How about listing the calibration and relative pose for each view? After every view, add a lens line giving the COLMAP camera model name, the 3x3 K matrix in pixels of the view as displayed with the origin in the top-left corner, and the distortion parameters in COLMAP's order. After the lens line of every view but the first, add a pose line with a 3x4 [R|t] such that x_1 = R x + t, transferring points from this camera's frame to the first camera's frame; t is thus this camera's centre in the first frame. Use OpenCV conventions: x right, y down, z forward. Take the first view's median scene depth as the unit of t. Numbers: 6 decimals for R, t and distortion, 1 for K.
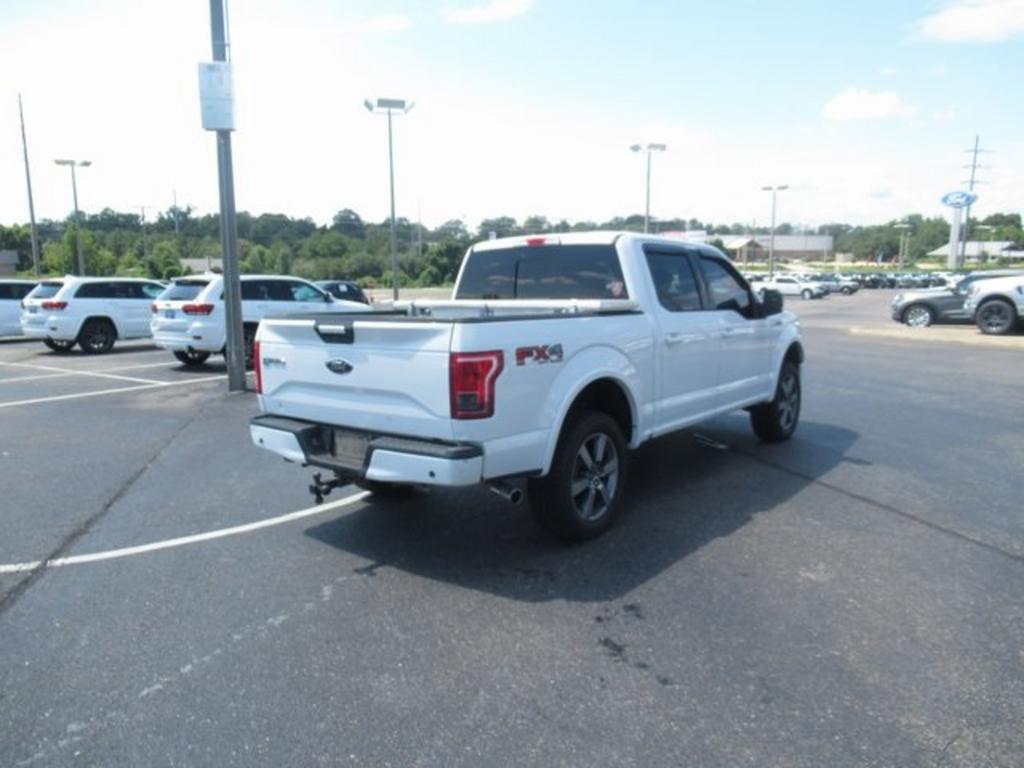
lens RADIAL K [[754.7, 0, 507.2], [0, 754.7, 384.0], [0, 0, 1]] dist [0.005866, -0.014311]
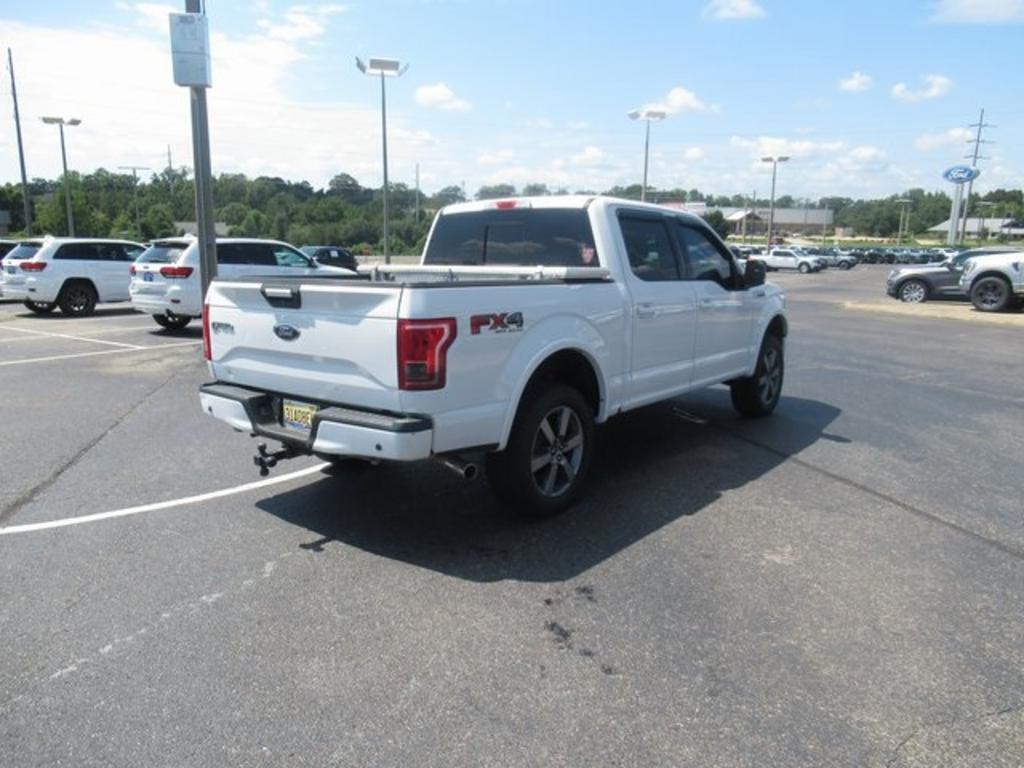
lens RADIAL K [[754.7, 0, 507.2], [0, 754.7, 384.0], [0, 0, 1]] dist [0.005866, -0.014311]
pose [[0.999863, 0.015664, 0.005265, 0.045696], [-0.015863, 0.999072, 0.040056, -0.000585], [-0.004632, -0.040134, 0.999184, 0.044514]]
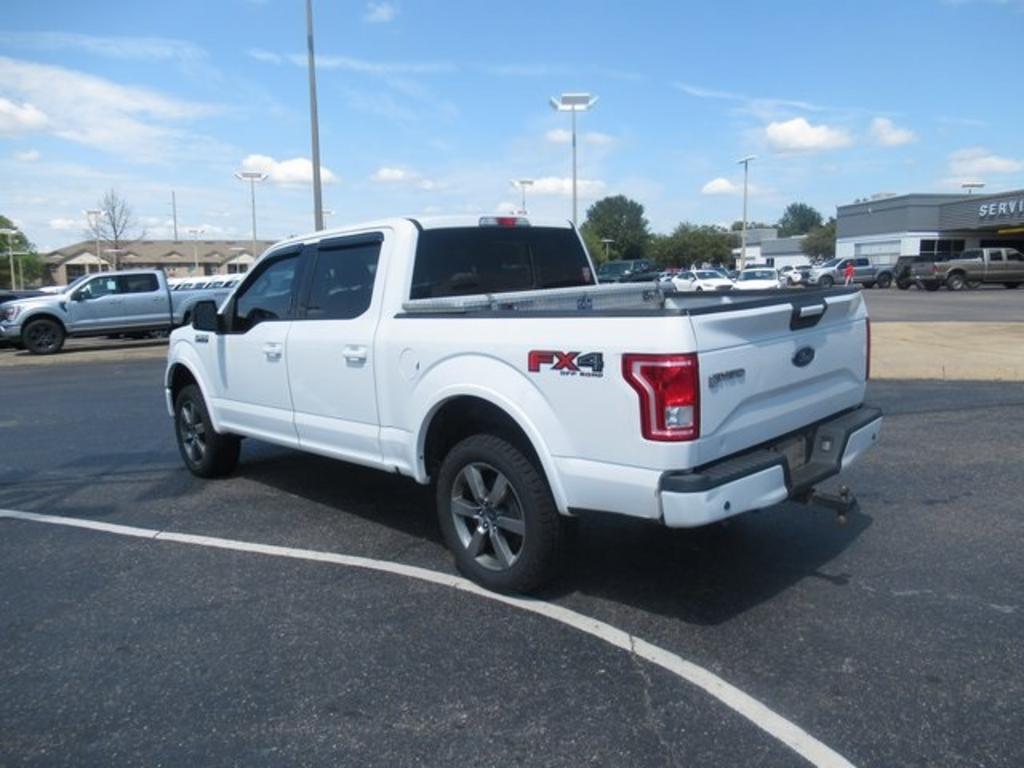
lens RADIAL K [[754.7, 0, 507.2], [0, 754.7, 384.0], [0, 0, 1]] dist [0.005866, -0.014311]
pose [[0.138000, -0.139096, 0.980616, -0.965463], [0.178167, 0.977424, 0.113570, -0.129729], [-0.974275, 0.159041, 0.159667, 1.076823]]
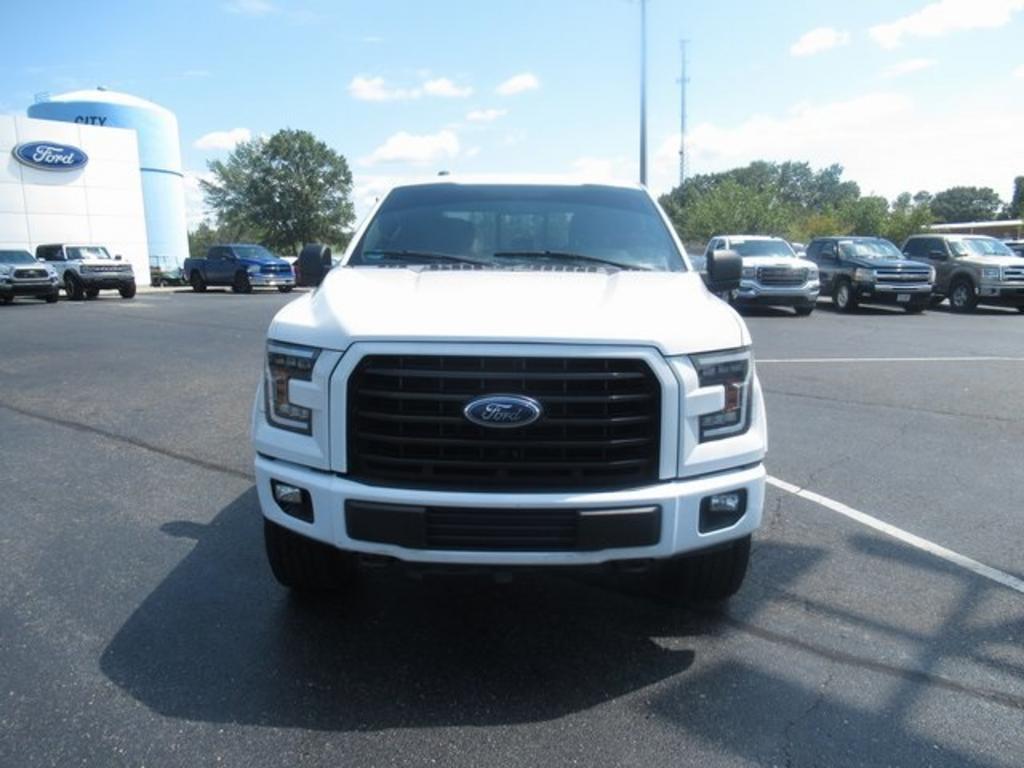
lens RADIAL K [[757.2, 0, 512.0], [0, 757.2, 384.0], [0, 0, 1]] dist [-0.005549, -0.006173]
pose [[-0.803000, 0.111234, -0.585506, 0.841533], [-0.075273, 0.955631, 0.284785, -0.289102], [0.591206, 0.272756, -0.758999, 2.249375]]
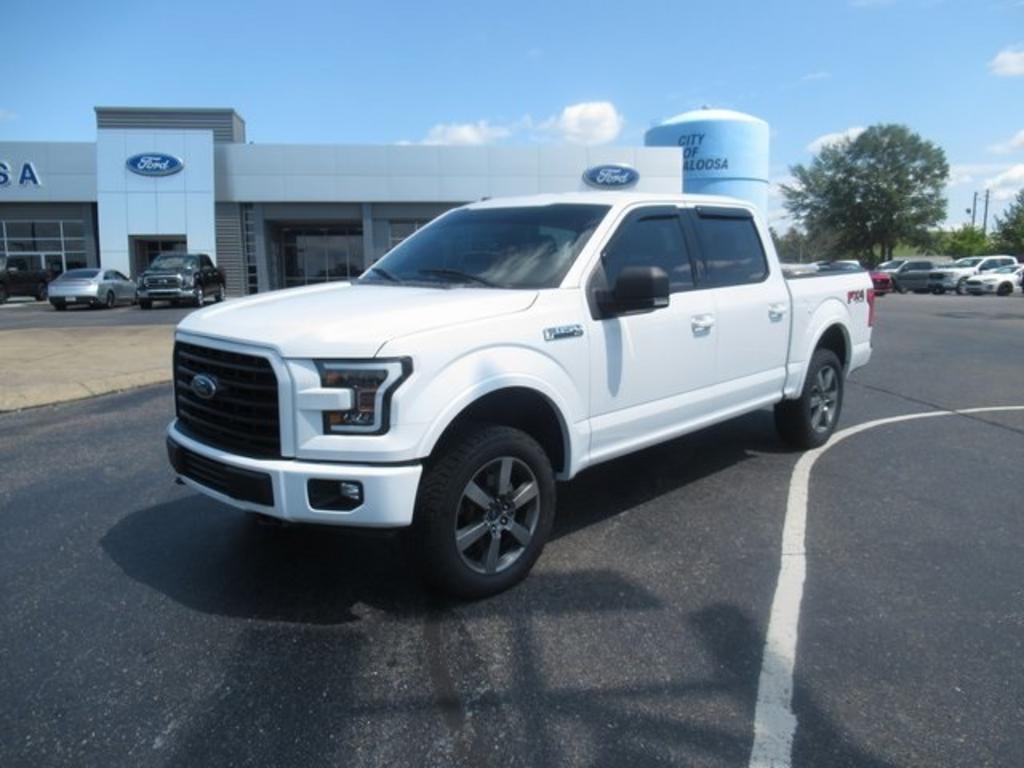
lens RADIAL K [[754.7, 0, 507.2], [0, 754.7, 384.0], [0, 0, 1]] dist [0.005866, -0.014311]
pose [[-0.994549, 0.000268, 0.104272, 0.189641], [0.031489, 0.954079, 0.297894, -0.332994], [-0.099404, 0.299554, -0.948887, 2.515474]]
